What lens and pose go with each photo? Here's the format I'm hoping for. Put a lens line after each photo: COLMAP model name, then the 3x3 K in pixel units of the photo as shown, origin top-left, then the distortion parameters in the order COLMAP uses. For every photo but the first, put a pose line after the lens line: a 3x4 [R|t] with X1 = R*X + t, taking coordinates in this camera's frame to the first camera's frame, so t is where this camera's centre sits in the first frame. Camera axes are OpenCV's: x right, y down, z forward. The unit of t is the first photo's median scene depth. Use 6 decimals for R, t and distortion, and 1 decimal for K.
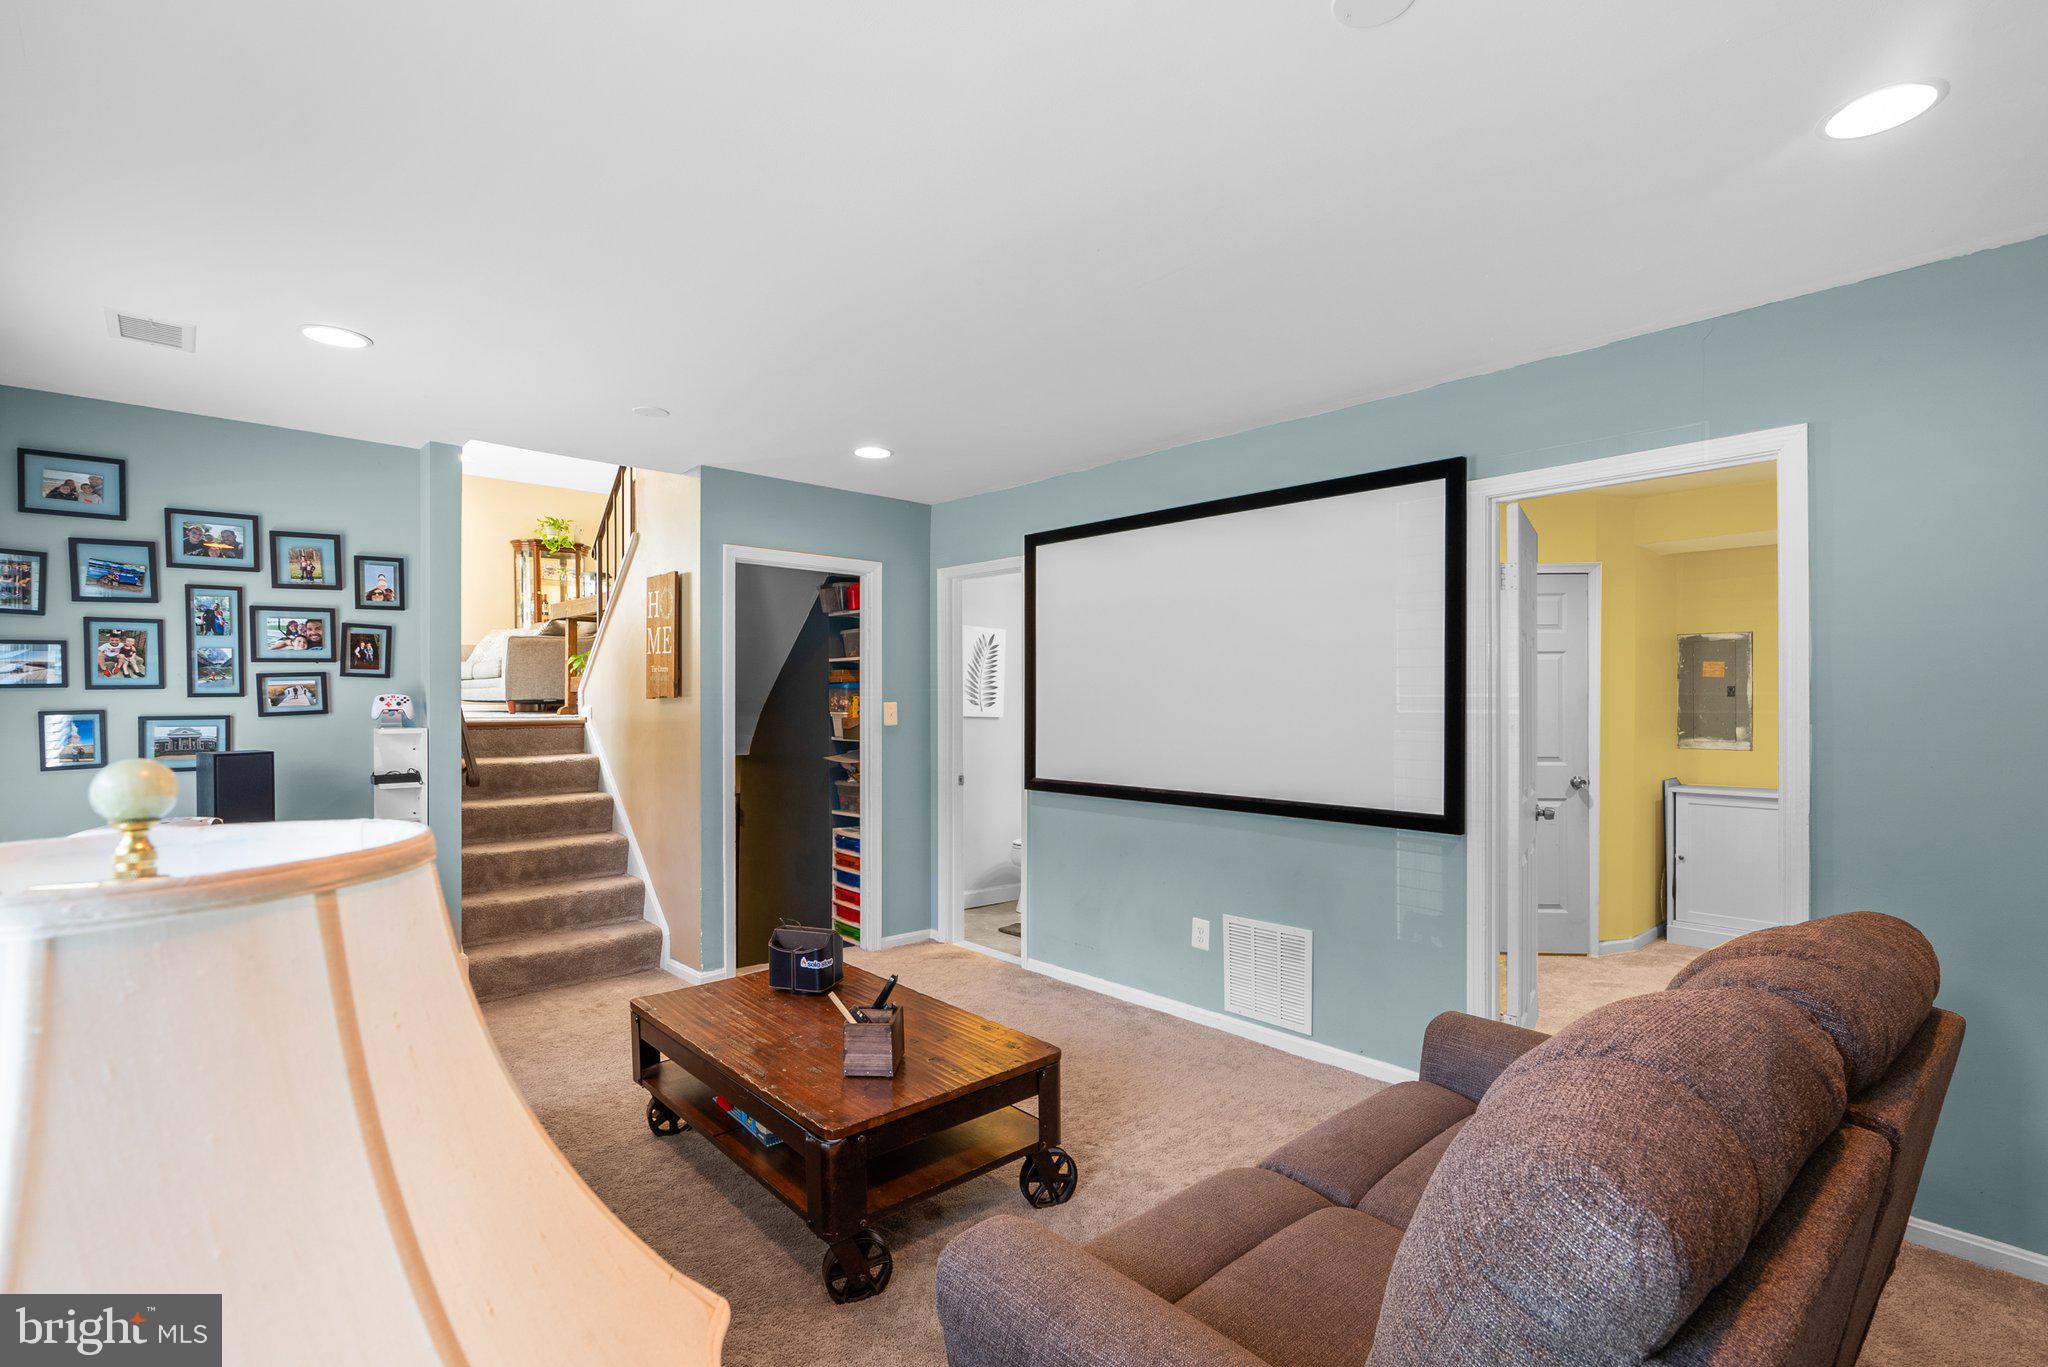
lens RADIAL K [[940.0, 0, 1030.6], [0, 940.0, 701.6], [0, 0, 1]] dist [-0.000924, 0.000805]
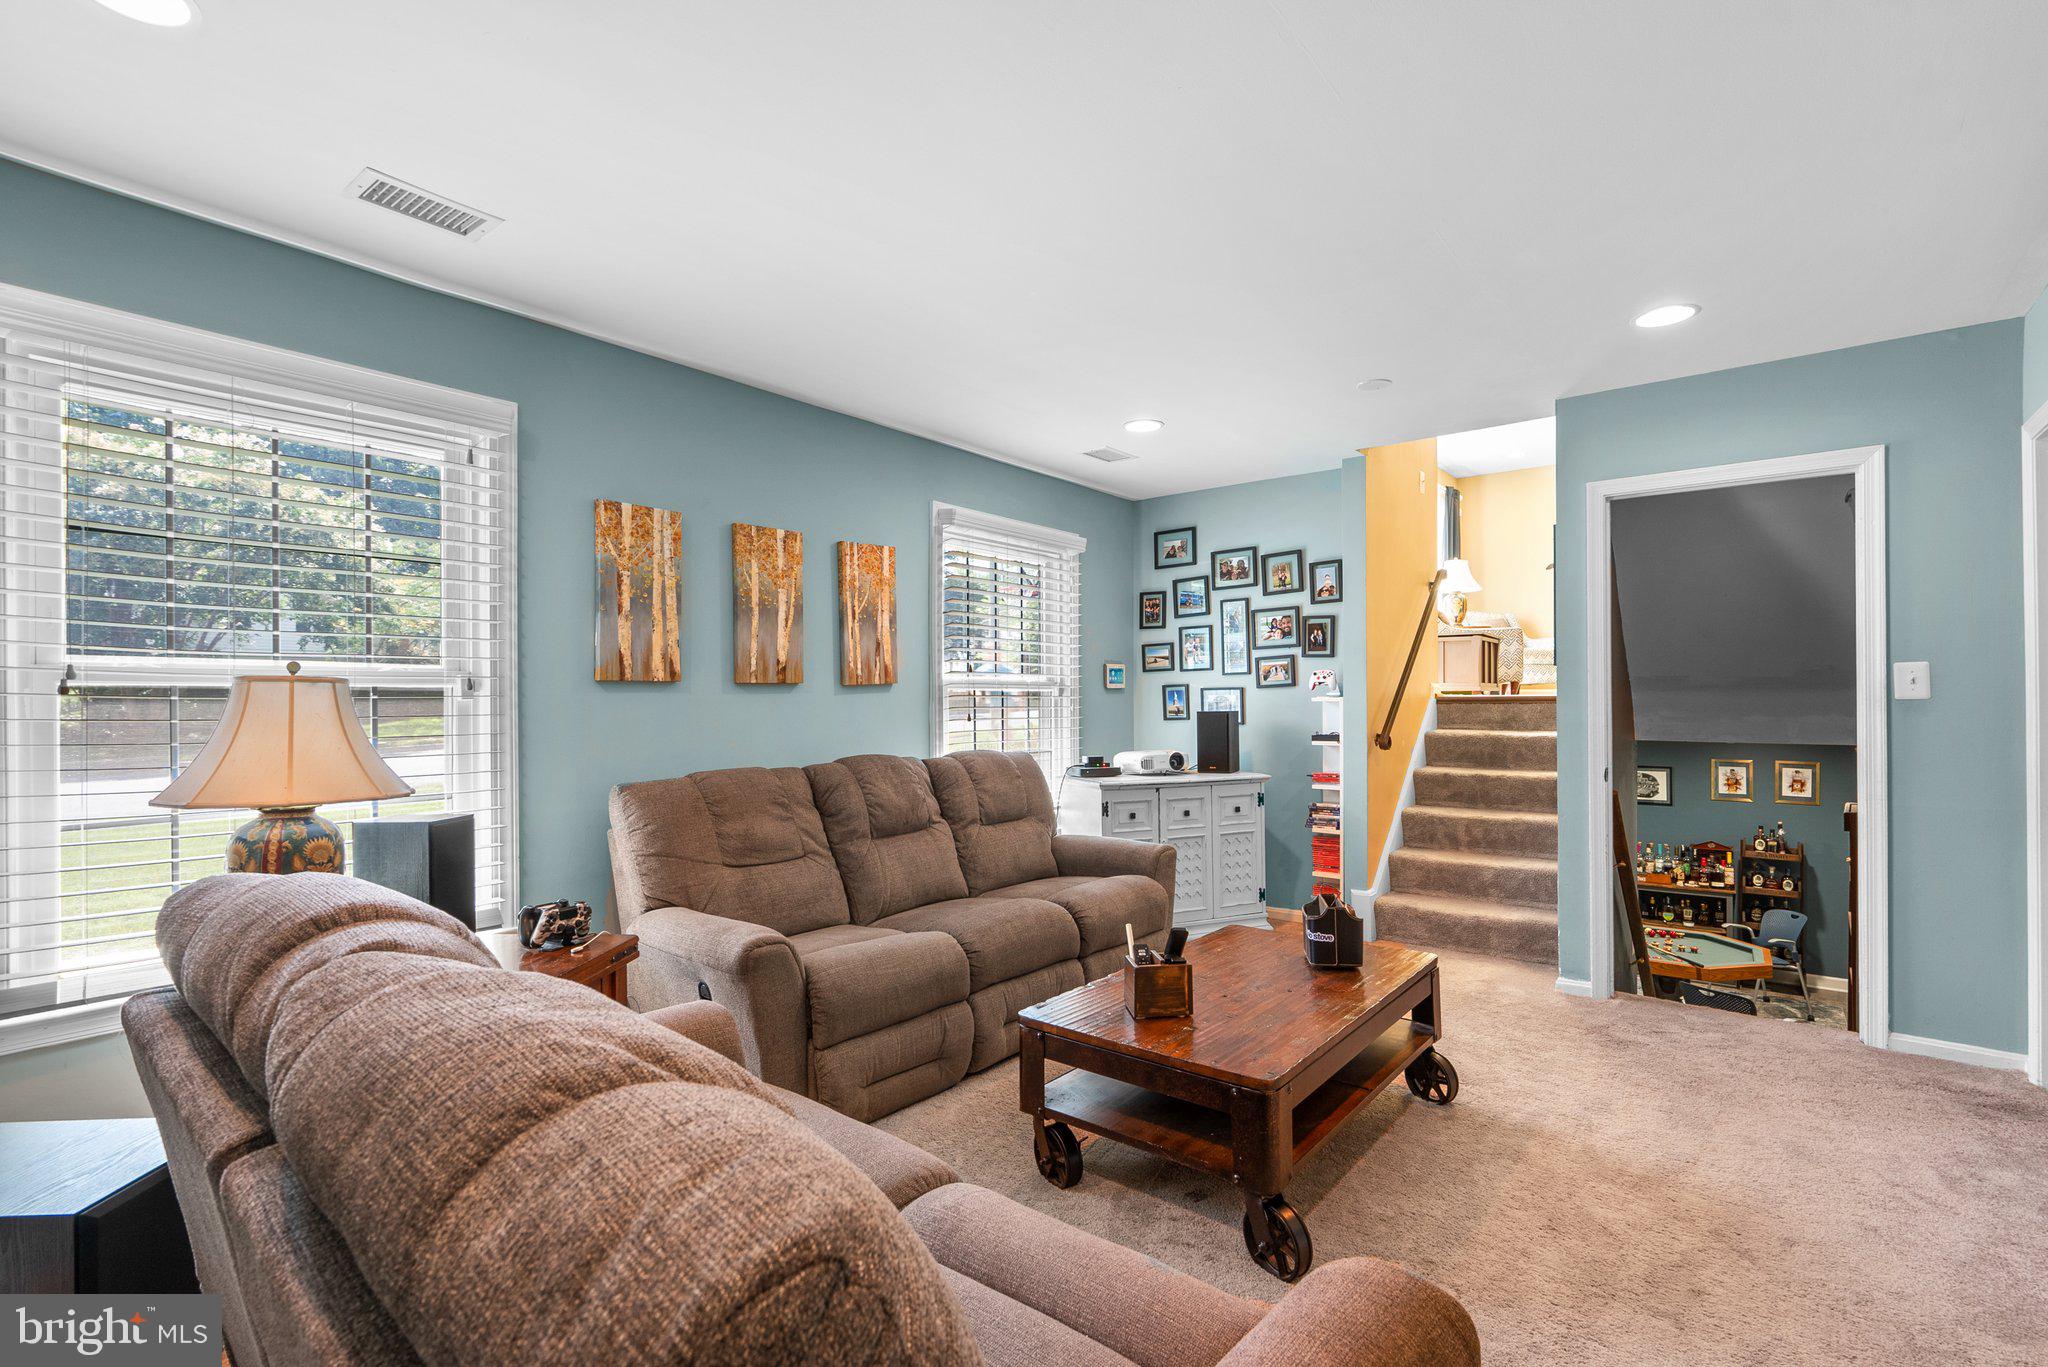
lens RADIAL K [[940.0, 0, 1016.6], [0, 940.0, 692.2], [0, 0, 1]] dist [-0.000924, 0.000805]
pose [[0.146203, -0.005450, -0.989240, 0.500134], [0.008751, 0.999953, -0.004216, 0.023570], [0.989216, -0.008040, 0.146244, 0.418286]]
